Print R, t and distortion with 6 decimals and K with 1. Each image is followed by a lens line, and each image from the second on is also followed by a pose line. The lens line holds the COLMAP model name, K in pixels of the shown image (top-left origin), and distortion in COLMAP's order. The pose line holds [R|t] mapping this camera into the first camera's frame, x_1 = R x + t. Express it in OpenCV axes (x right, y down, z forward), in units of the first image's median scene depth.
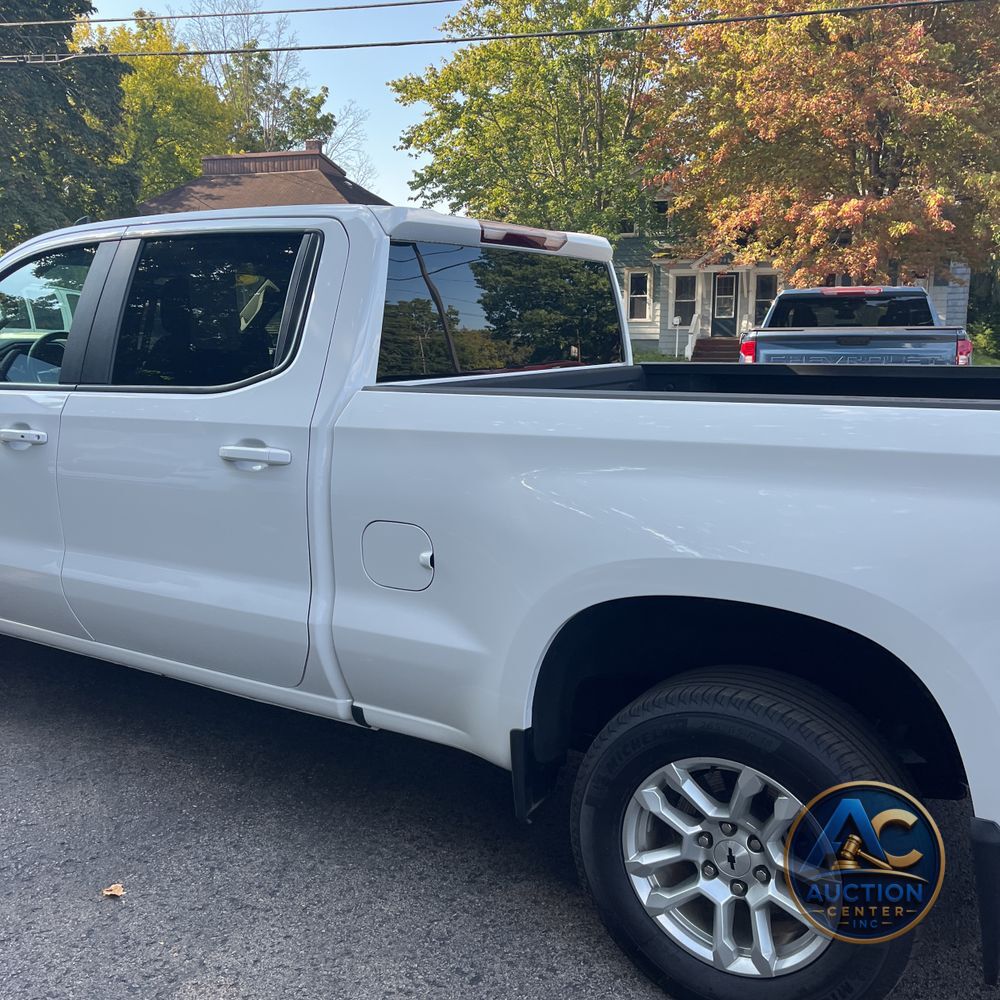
lens RADIAL K [[991.2, 0, 488.2], [0, 991.2, 504.4], [0, 0, 1]] dist [0.032026, -0.023794]
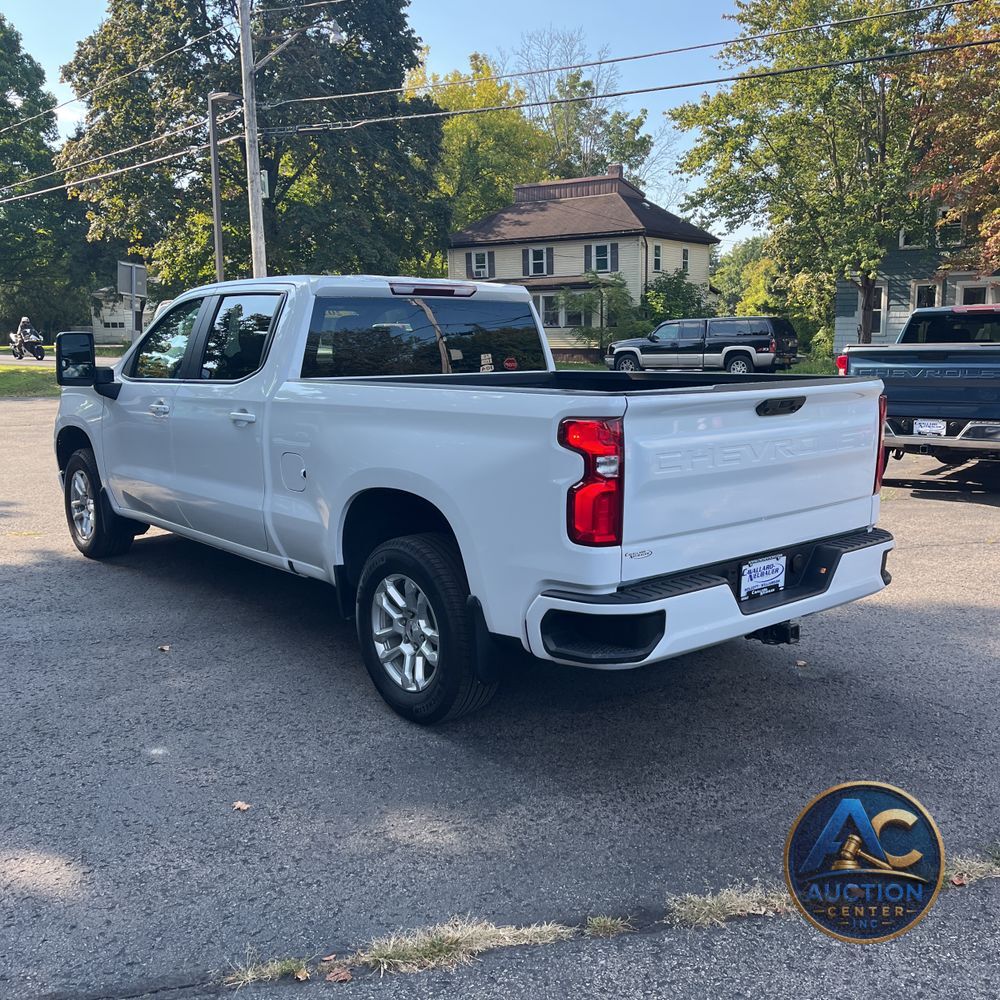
lens RADIAL K [[989.0, 0, 508.5], [0, 989.0, 512.5], [0, 0, 1]] dist [0.013499, 0.019858]
pose [[0.955474, 0.047456, -0.291234, 0.078141], [-0.049165, 0.998790, 0.001450, 0.009946], [0.290950, 0.012934, 0.956651, -0.060279]]
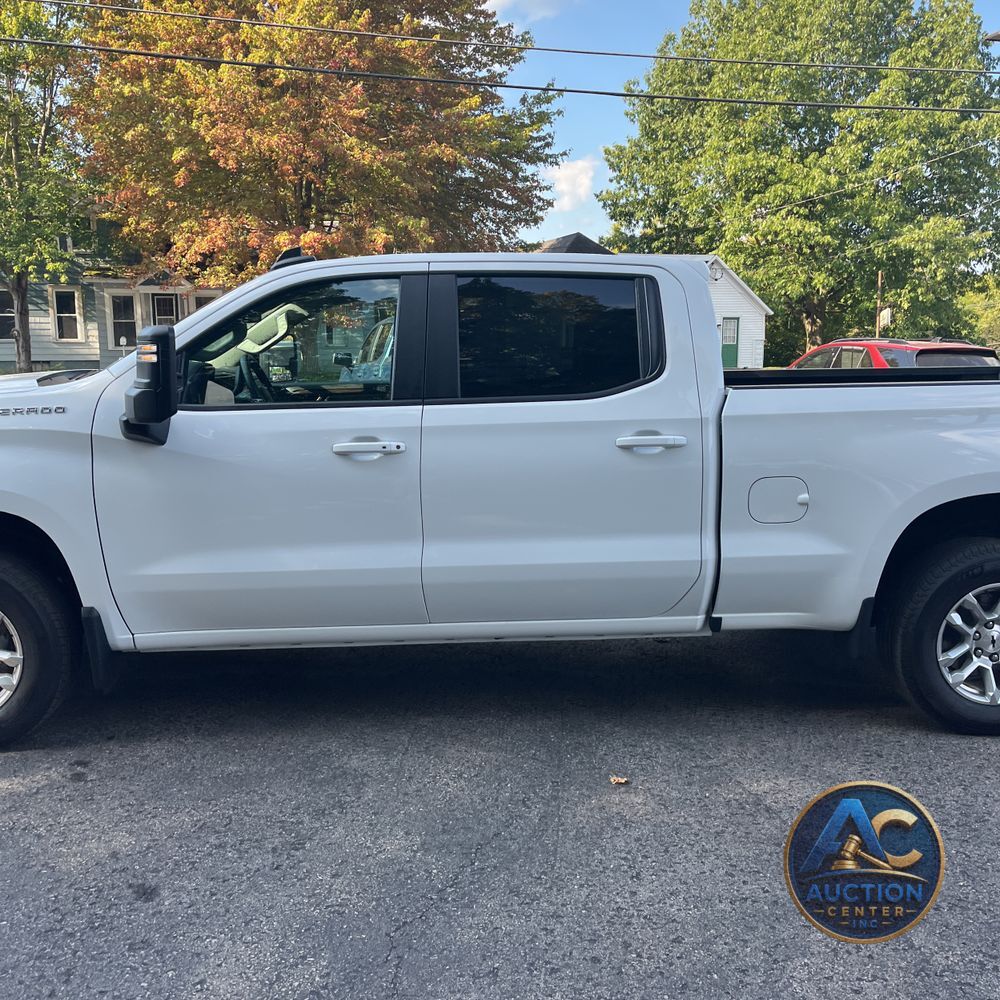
lens RADIAL K [[991.2, 0, 488.2], [0, 991.2, 504.4], [0, 0, 1]] dist [0.032026, -0.023794]
pose [[0.812374, -0.095685, 0.575233, -0.123739], [0.107381, 0.994123, 0.013716, -0.000818], [-0.573165, 0.050627, 0.817875, 0.003524]]
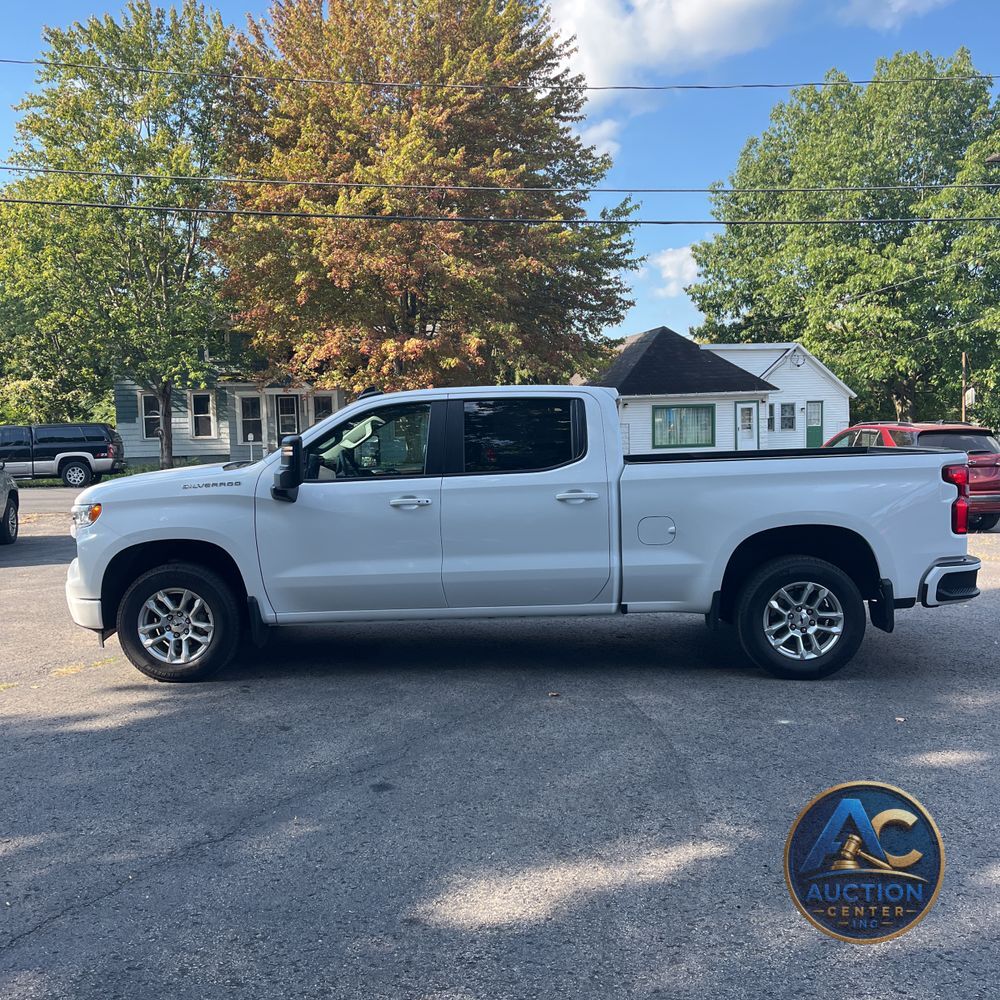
lens RADIAL K [[991.2, 0, 488.2], [0, 991.2, 504.4], [0, 0, 1]] dist [0.032026, -0.023794]
pose [[0.870512, -0.058219, 0.488692, -0.156459], [0.113702, 0.989906, -0.084608, 0.014029], [-0.478833, 0.129217, 0.868344, -0.088339]]
